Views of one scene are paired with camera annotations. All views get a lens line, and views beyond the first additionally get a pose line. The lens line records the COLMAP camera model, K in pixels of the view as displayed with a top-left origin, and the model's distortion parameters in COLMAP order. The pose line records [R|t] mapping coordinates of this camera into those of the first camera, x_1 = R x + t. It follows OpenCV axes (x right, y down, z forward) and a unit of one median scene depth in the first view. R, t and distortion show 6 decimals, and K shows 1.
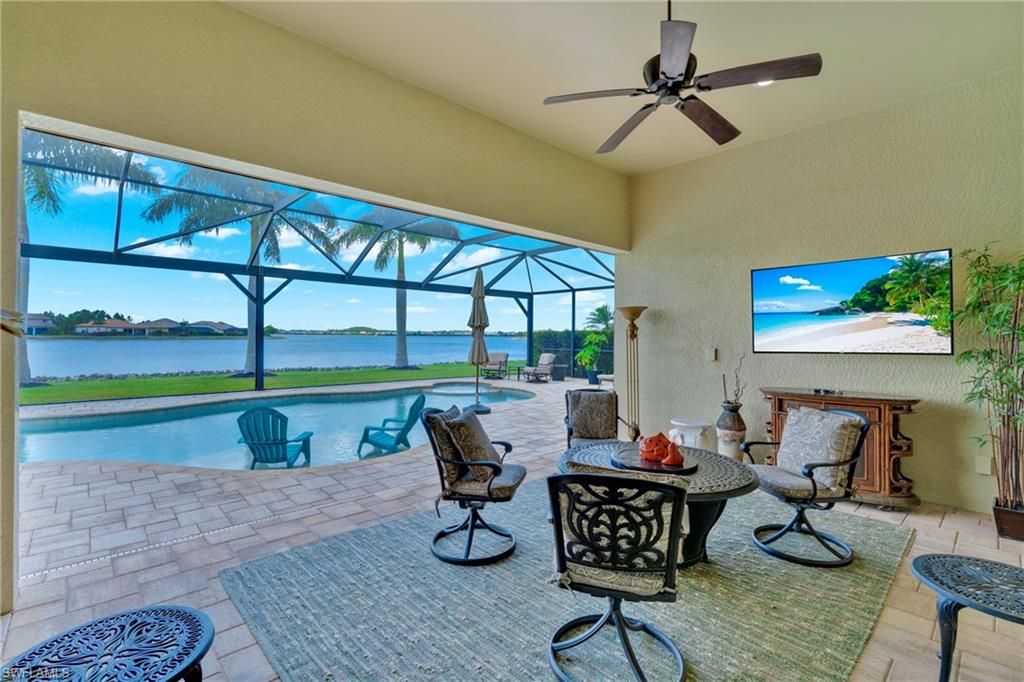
lens RADIAL K [[462.3, 0, 511.3], [0, 462.3, 324.5], [0, 0, 1]] dist [0.000275, 0.000073]
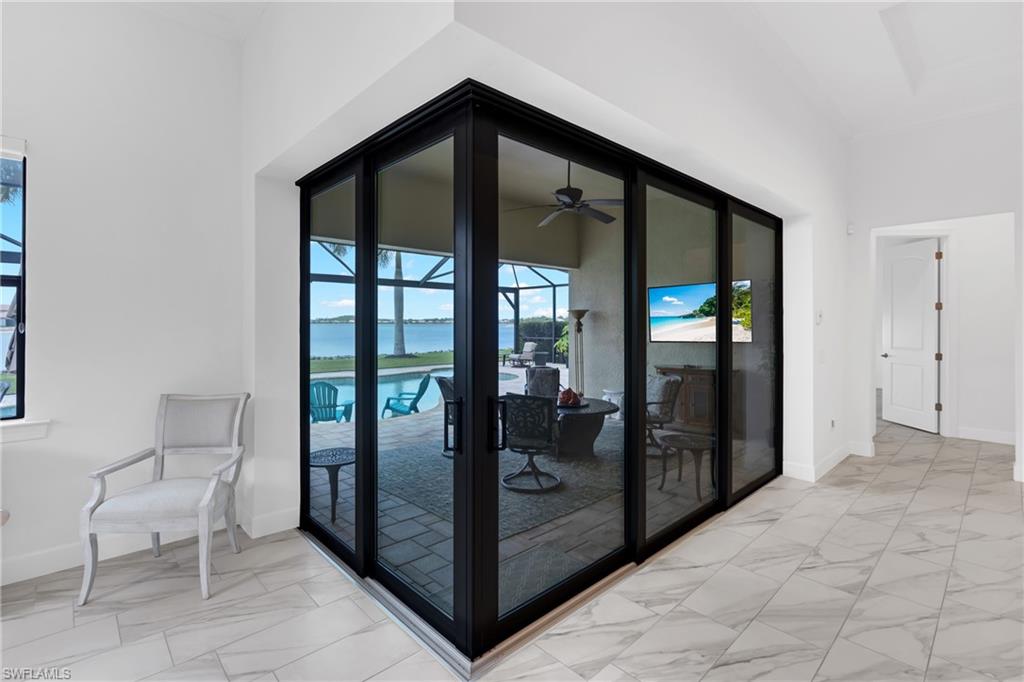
lens RADIAL K [[462.3, 0, 511.3], [0, 462.3, 324.5], [0, 0, 1]] dist [0.000275, 0.000073]
pose [[0.999833, -0.007100, 0.016823, 0.012915], [0.006667, 0.999650, 0.025610, -0.011567], [-0.016999, -0.025494, 0.999530, -0.154054]]
